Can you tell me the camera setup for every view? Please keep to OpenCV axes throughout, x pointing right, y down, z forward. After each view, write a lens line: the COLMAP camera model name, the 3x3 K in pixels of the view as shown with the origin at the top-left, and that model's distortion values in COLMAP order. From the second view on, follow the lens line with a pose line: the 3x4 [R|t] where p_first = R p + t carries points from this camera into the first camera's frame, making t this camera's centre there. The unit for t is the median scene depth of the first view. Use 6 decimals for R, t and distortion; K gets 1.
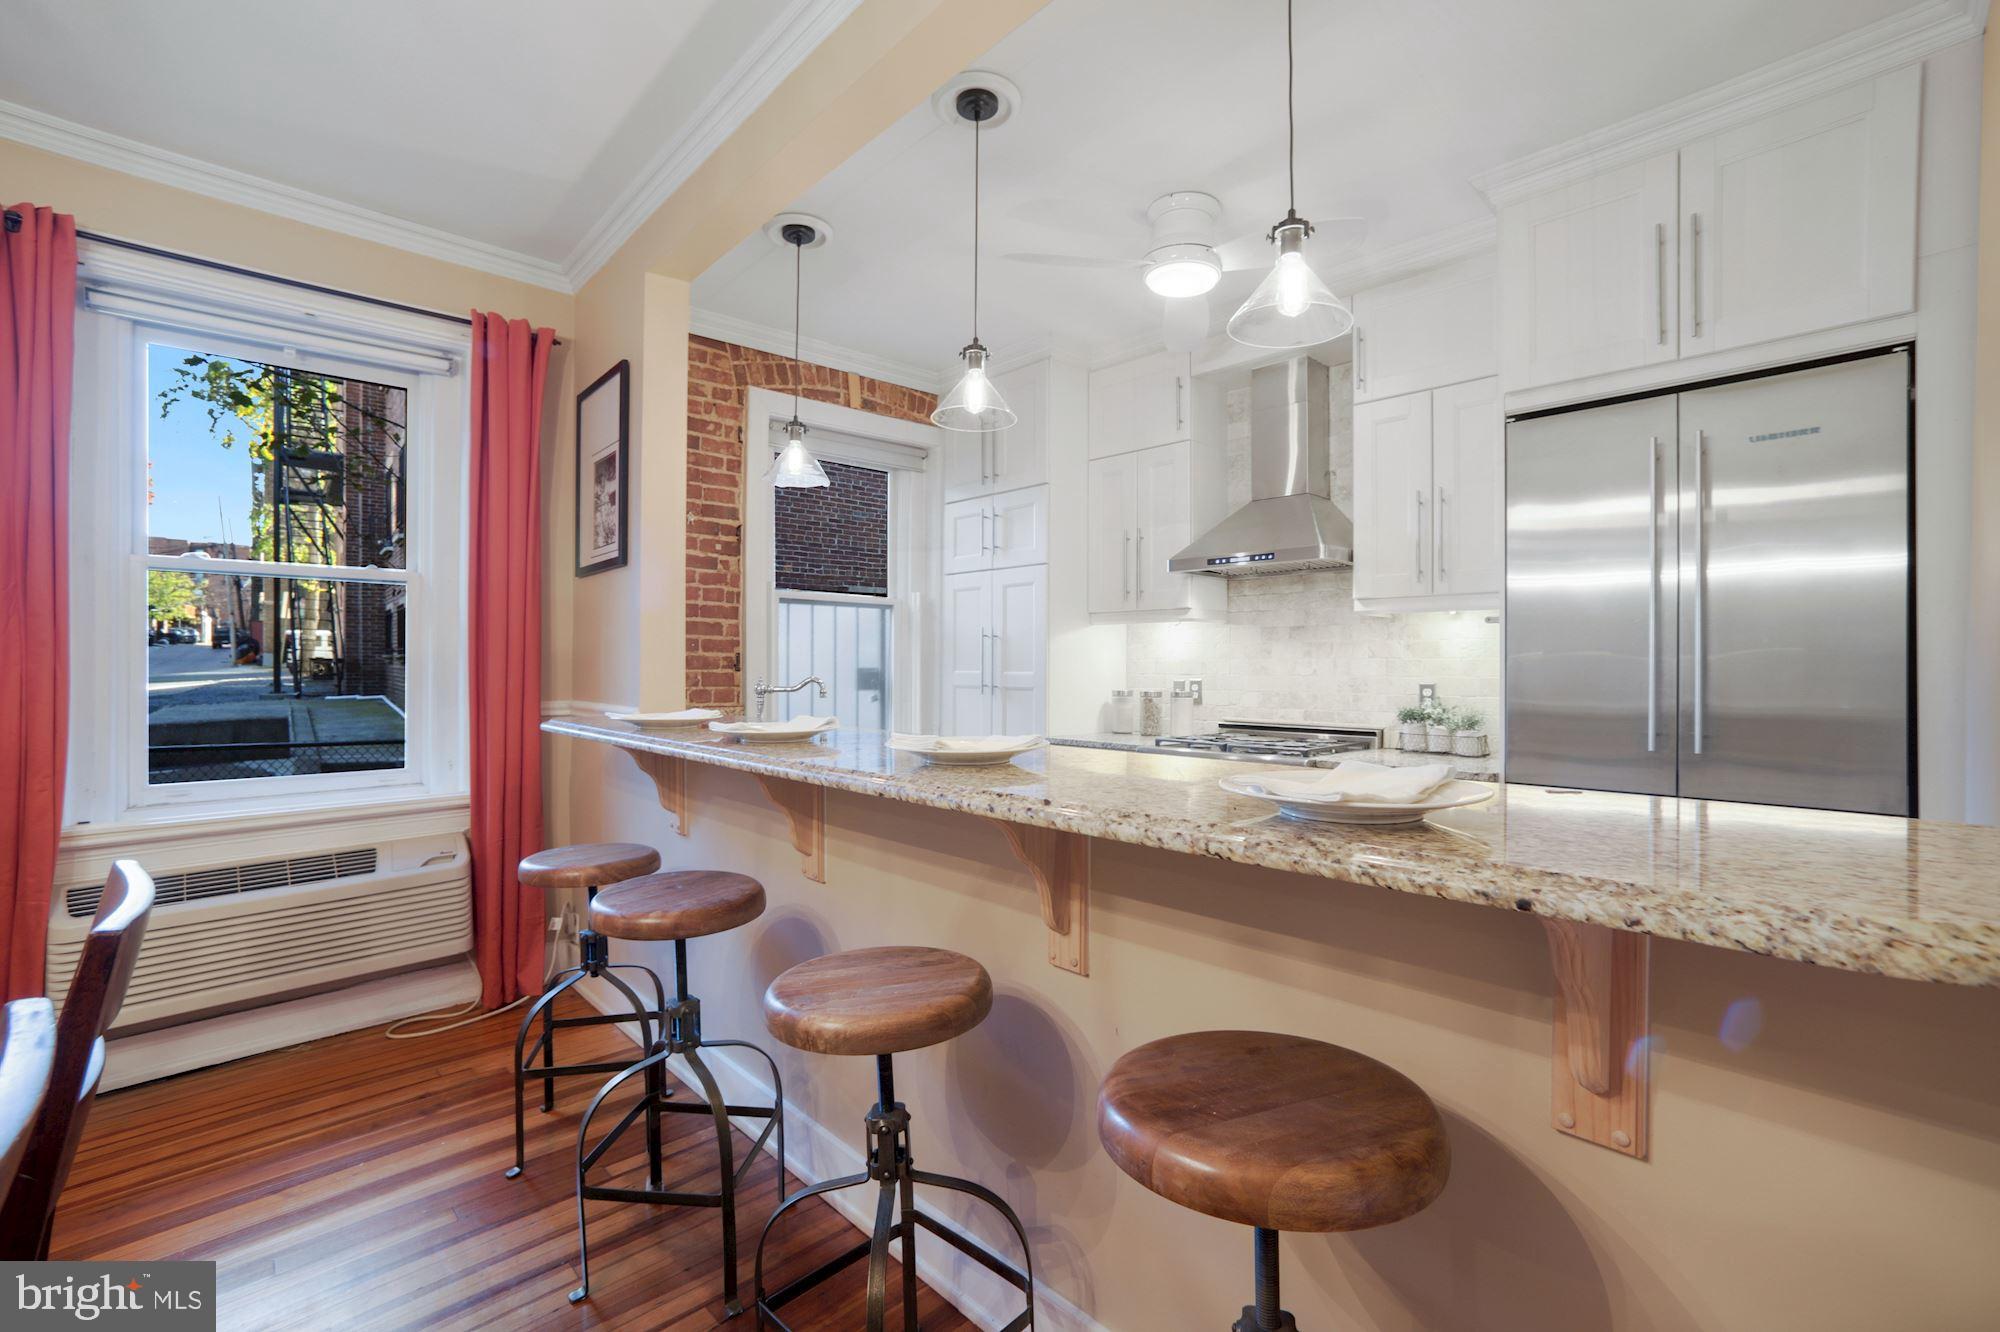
lens RADIAL K [[870.1, 0, 999.5], [0, 870.1, 670.7], [0, 0, 1]] dist [-0.068591, 0.034710]
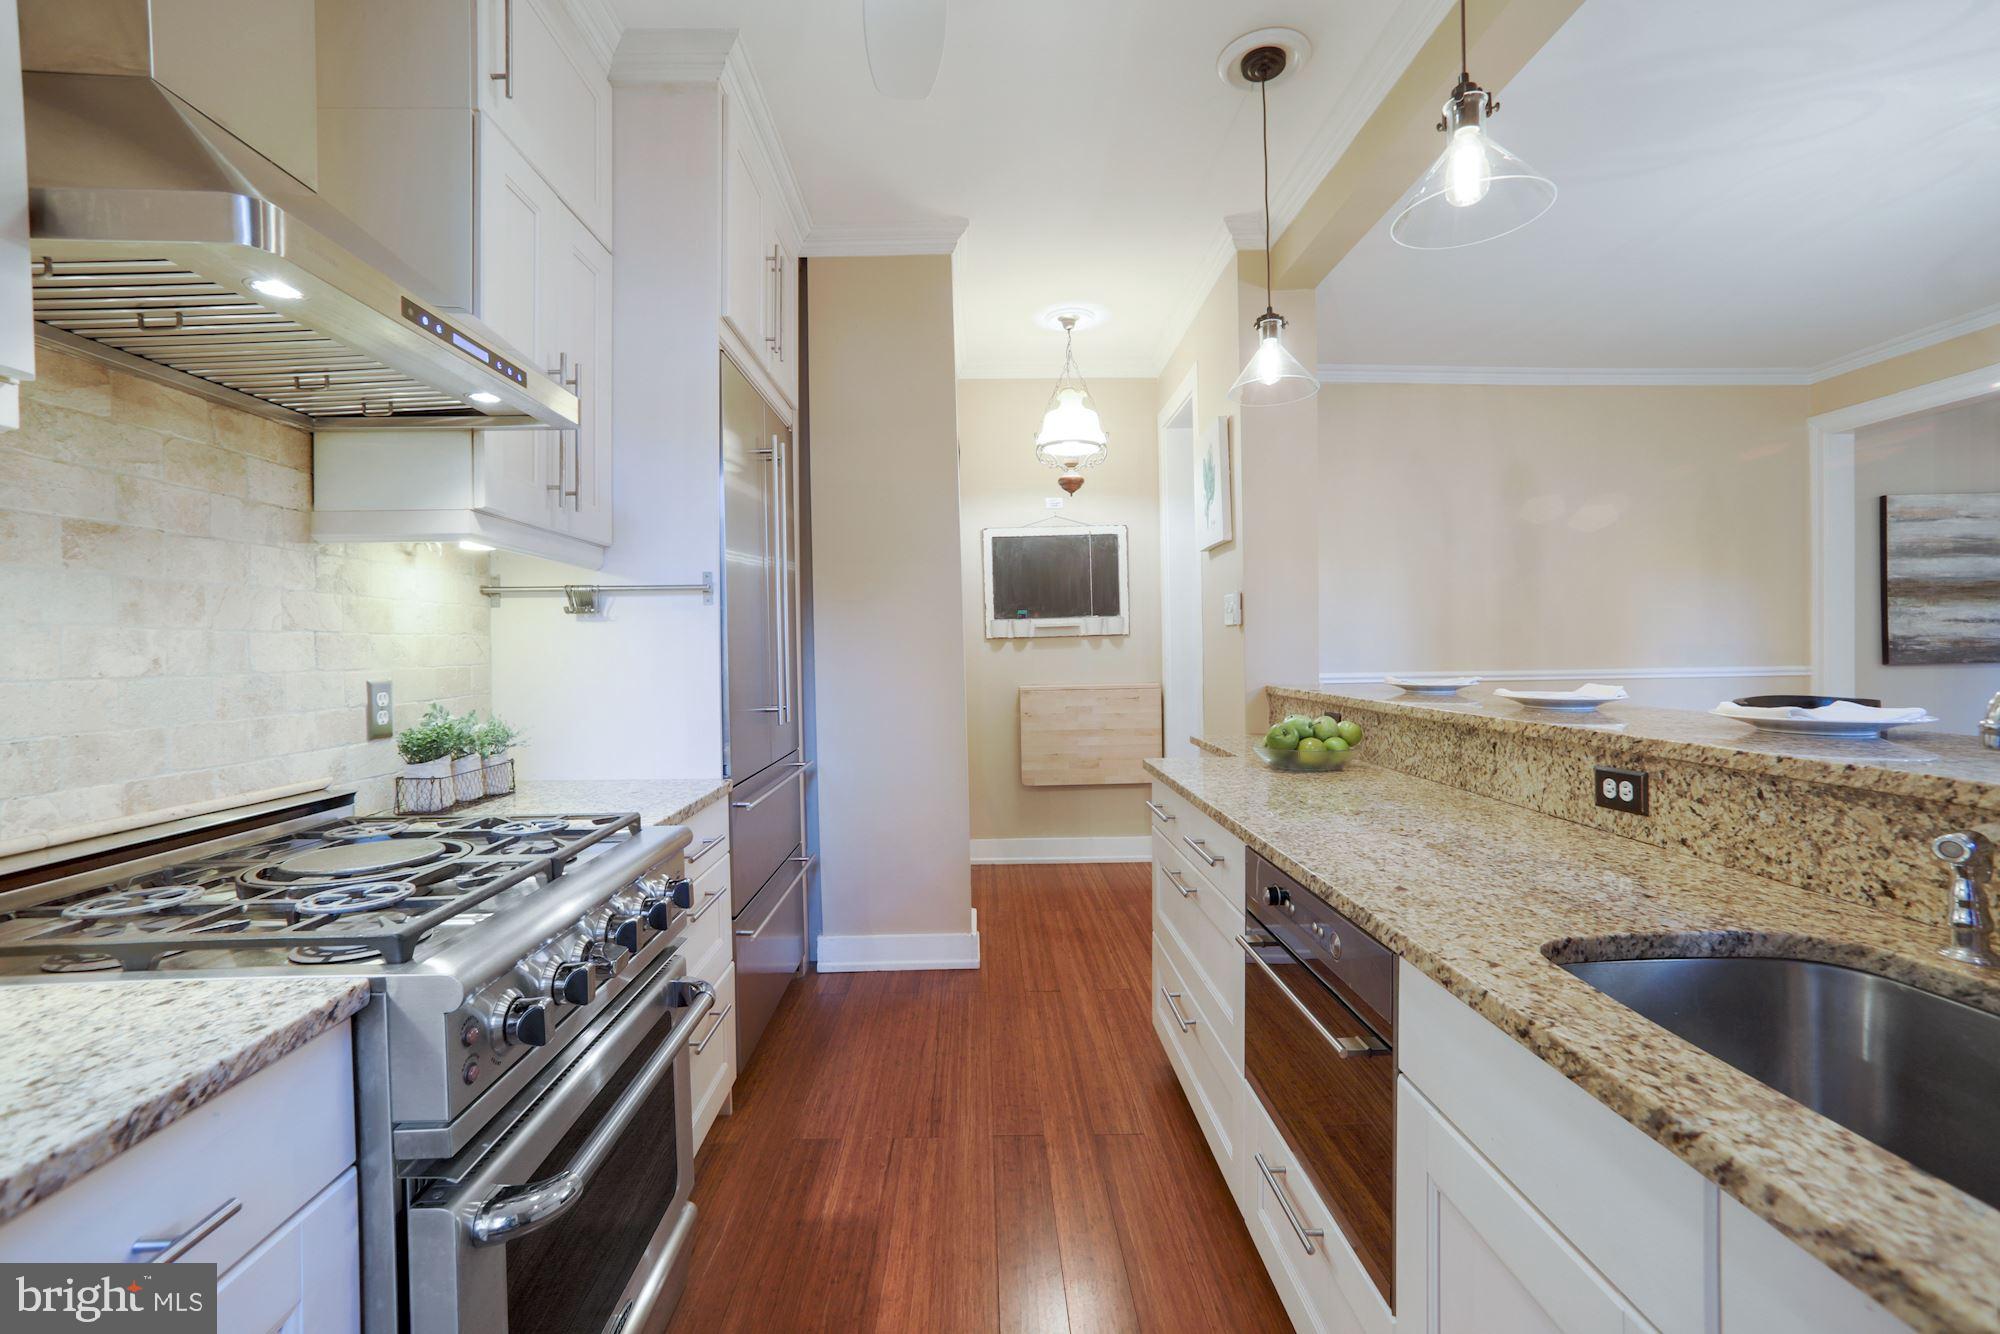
lens RADIAL K [[858.0, 0, 998.3], [0, 858.0, 643.3], [0, 0, 1]] dist [-0.067546, 0.031901]
pose [[-0.741001, 0.008682, 0.671448, -0.102768], [0.011044, 0.999939, -0.000741, -0.003661], [-0.671414, 0.006867, -0.741051, 0.993260]]
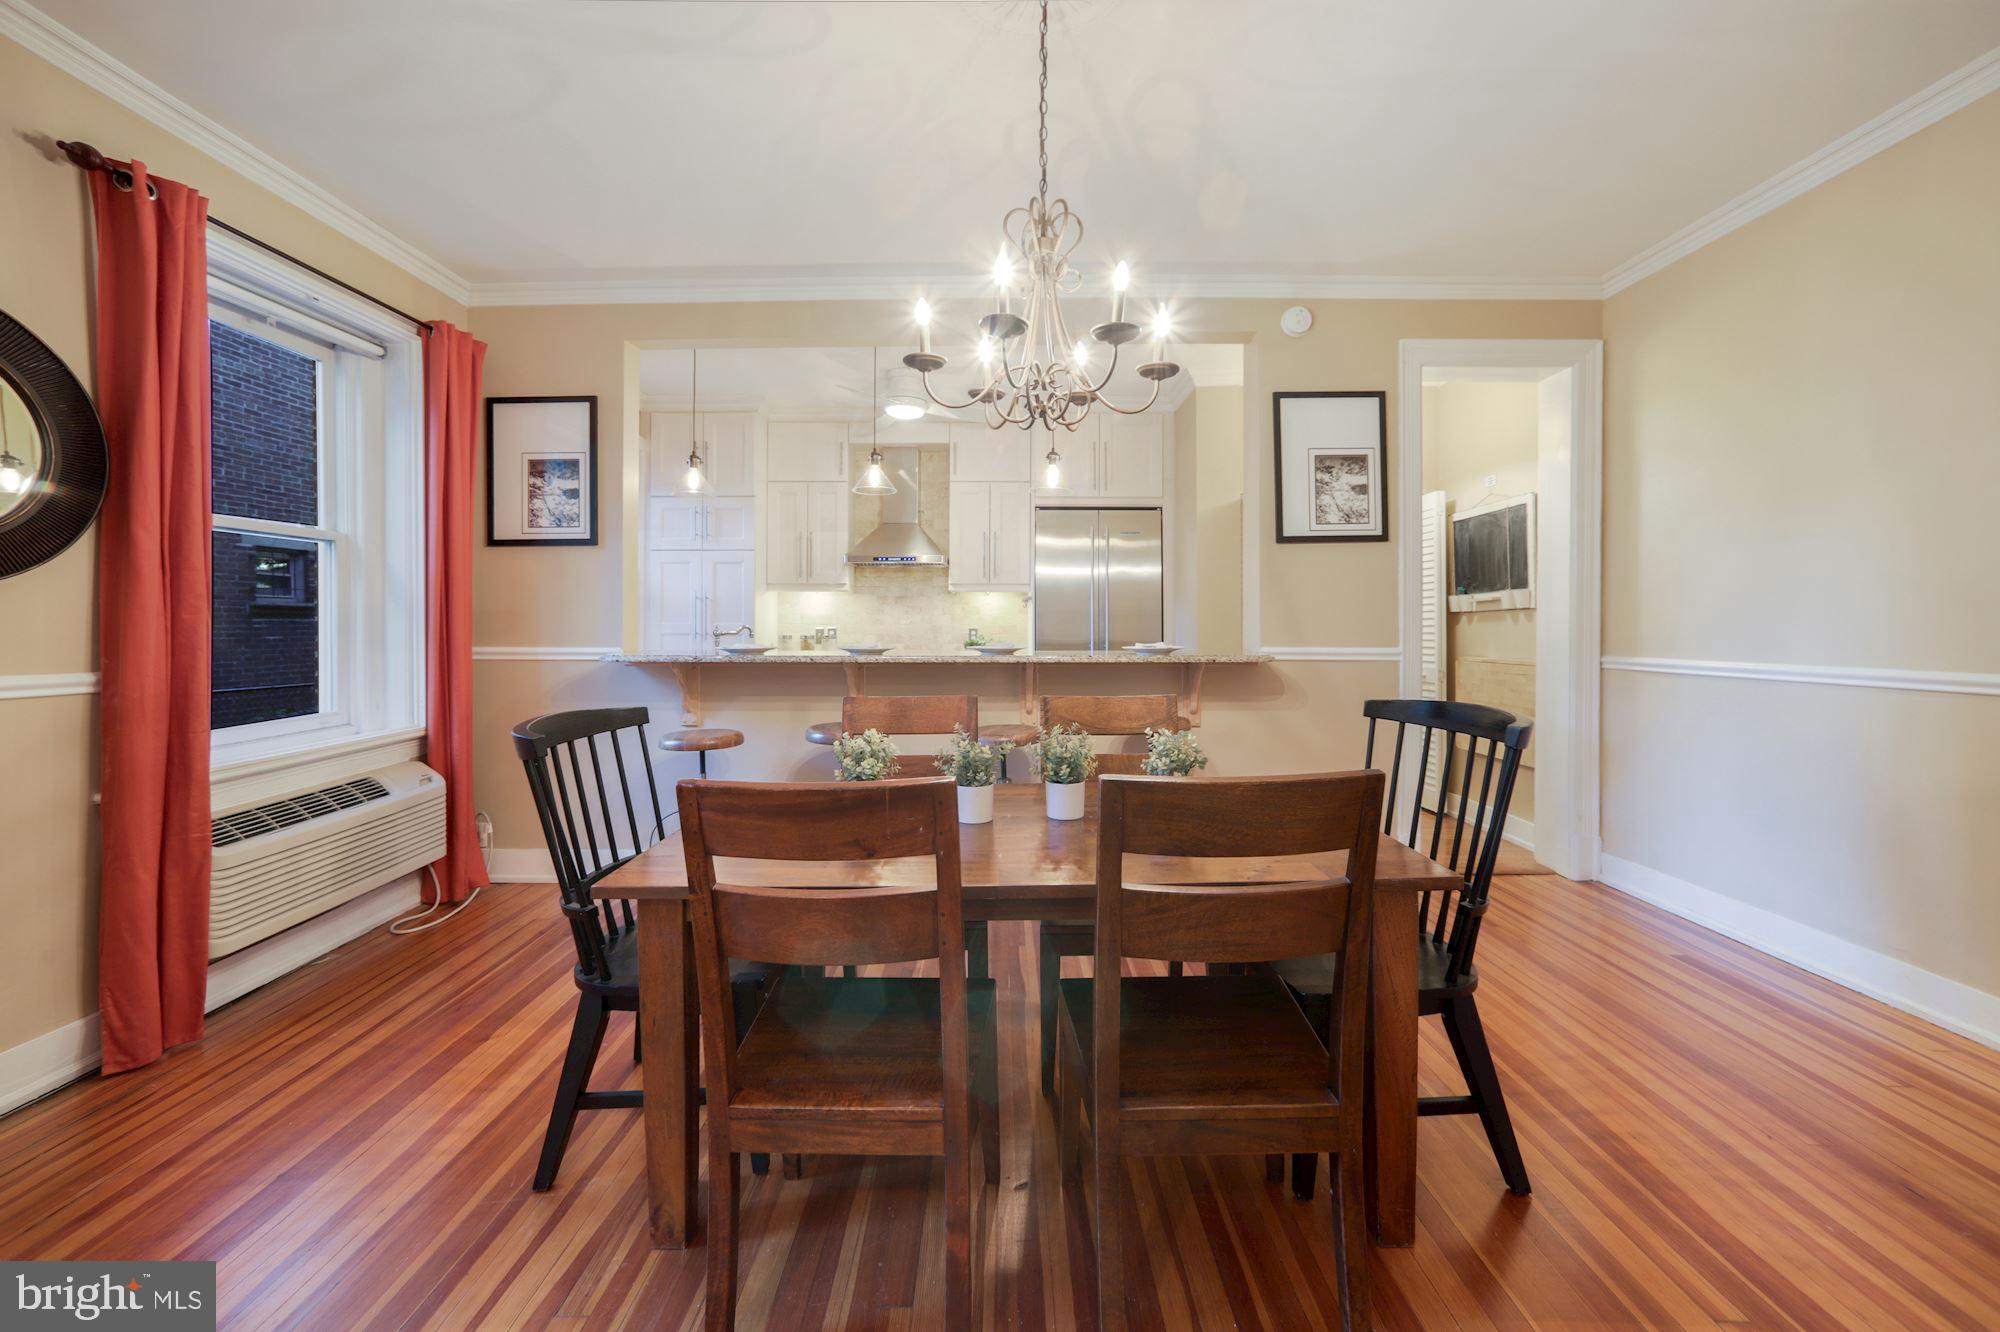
lens RADIAL K [[808.2, 0, 994.7], [0, 808.2, 624.3], [0, 0, 1]] dist [-0.036293, 0.026363]
pose [[0.691713, -0.002214, 0.722169, -0.695482], [0.002994, 0.999995, 0.000198, 0.005030], [-0.722166, 0.002025, 0.691717, -0.263925]]
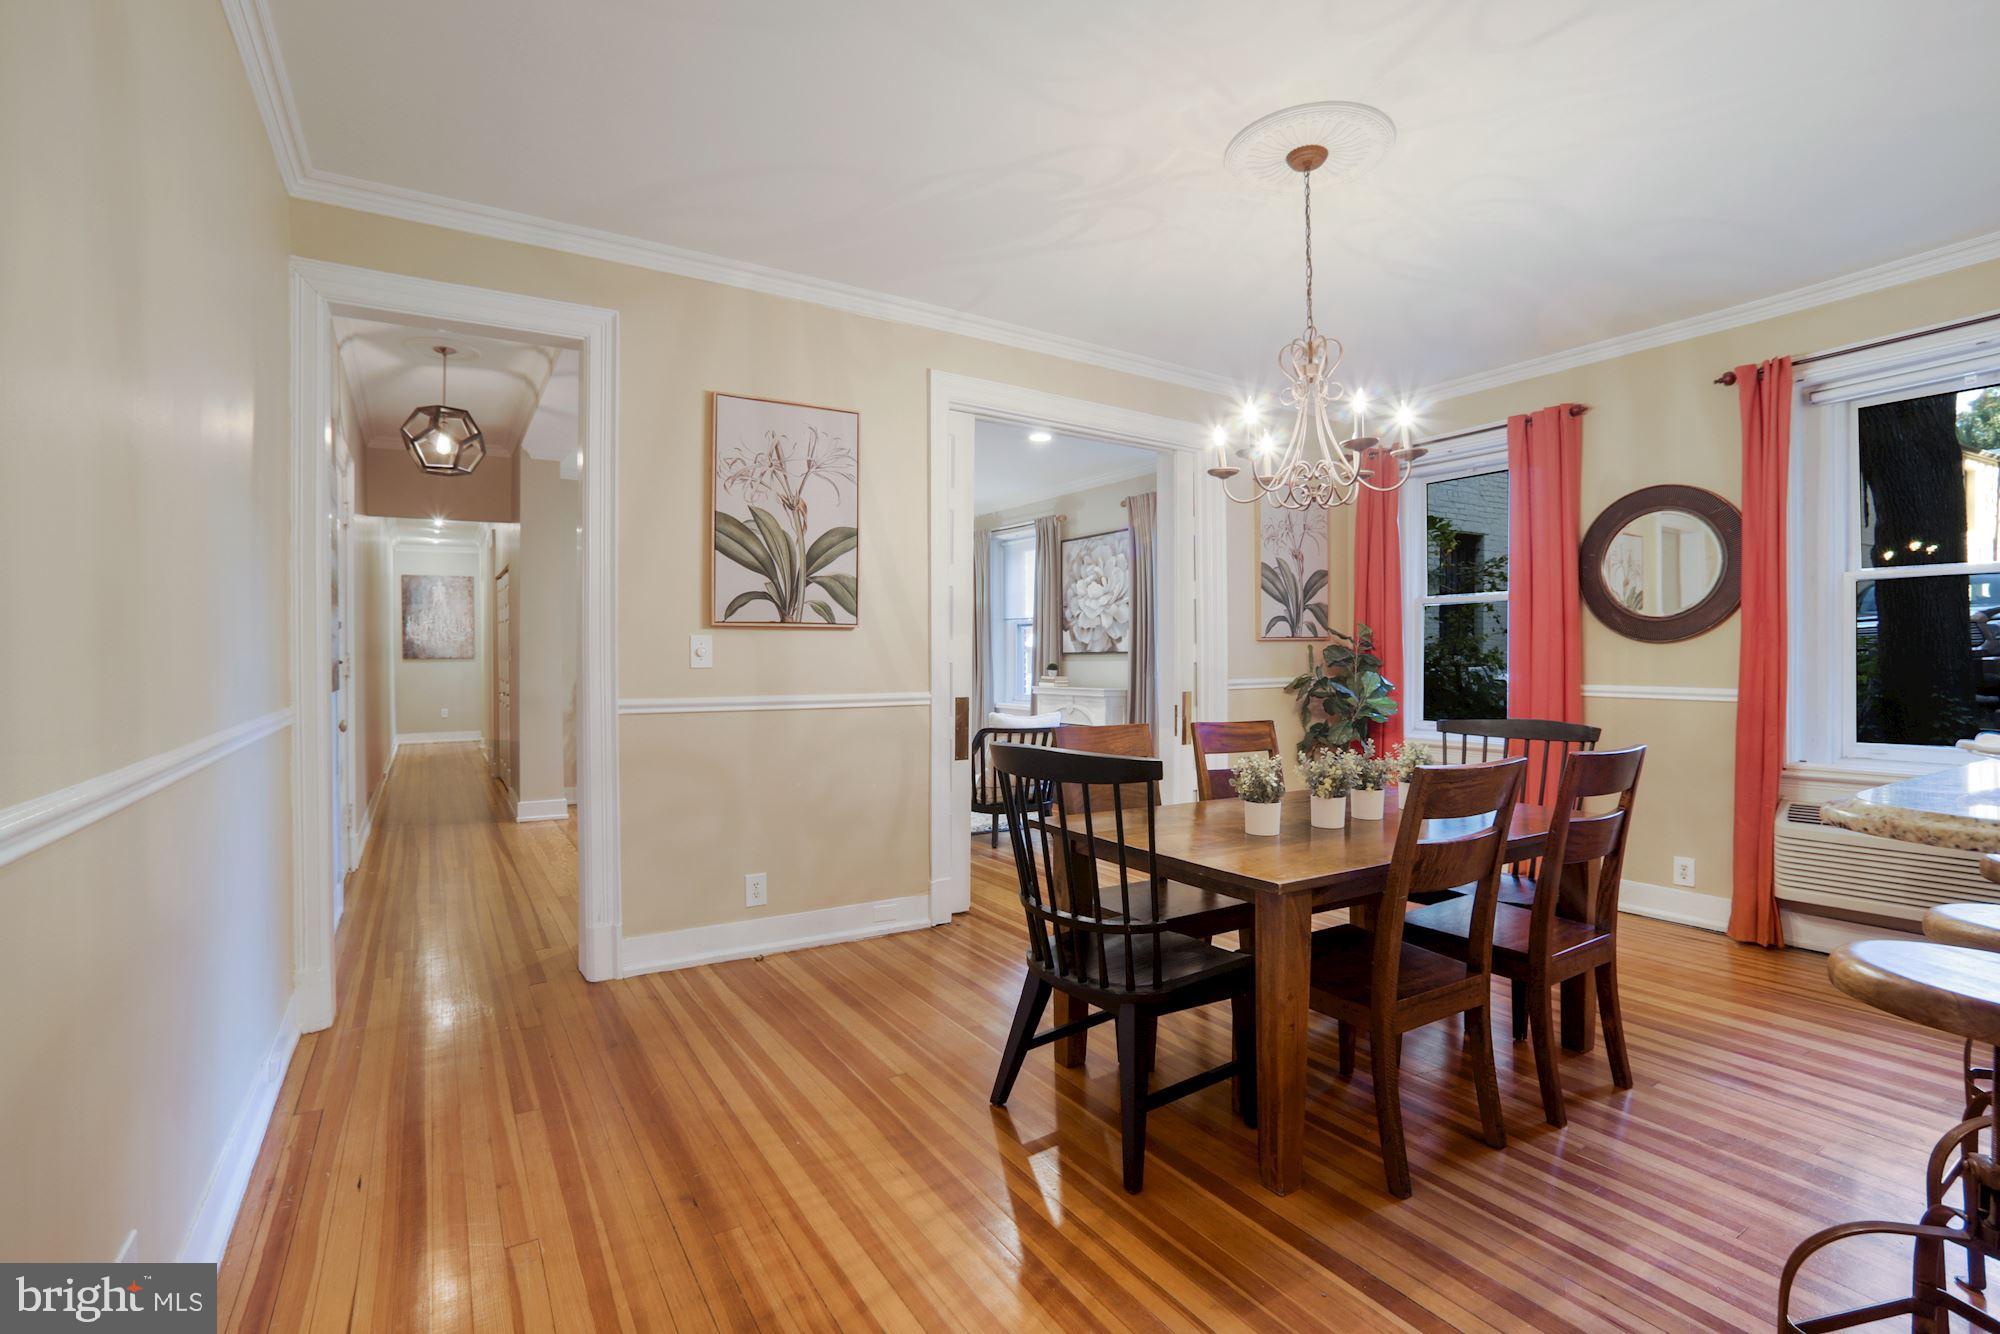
lens RADIAL K [[913.4, 0, 1000.0], [0, 913.4, 667.0], [0, 0, 1]] dist [-0.030982, 0.000016]
pose [[-0.191674, 0.010943, -0.981398, 0.441969], [-0.000972, 0.999935, 0.011339, 0.000355], [0.981458, 0.003127, -0.191651, -0.044566]]
